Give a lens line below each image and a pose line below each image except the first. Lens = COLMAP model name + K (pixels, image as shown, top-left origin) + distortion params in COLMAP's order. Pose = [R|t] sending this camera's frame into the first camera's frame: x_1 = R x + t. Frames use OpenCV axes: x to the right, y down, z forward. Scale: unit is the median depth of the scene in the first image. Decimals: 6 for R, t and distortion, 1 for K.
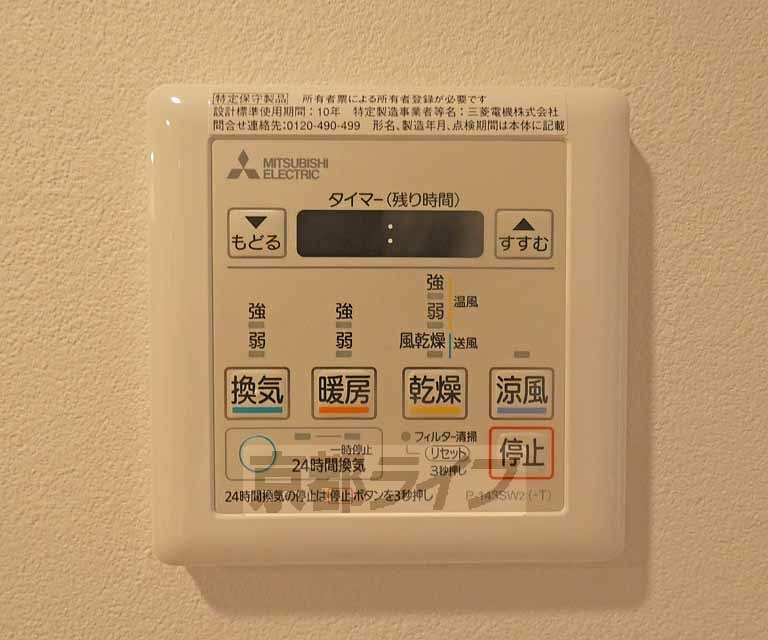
lens RADIAL K [[515.8, 0, 385.3], [0, 515.8, 320.2], [0, 0, 1]] dist [0.003566, -0.001502]
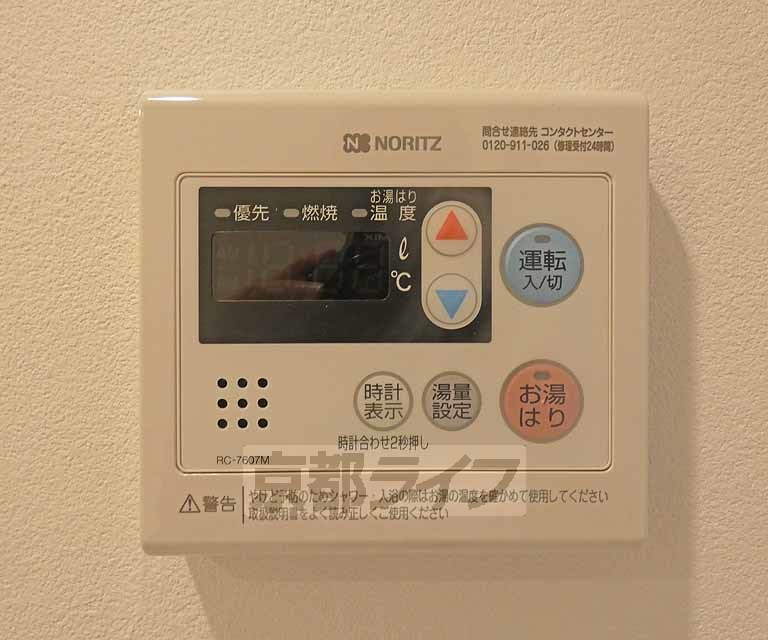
lens RADIAL K [[515.8, 0, 382.8], [0, 515.8, 319.8], [0, 0, 1]] dist [0.003566, -0.001502]
pose [[0.999912, 0.005398, -0.012096, -0.002478], [-0.005500, 0.999950, -0.008352, -0.873676], [0.012051, 0.008418, 0.999892, -0.104909]]
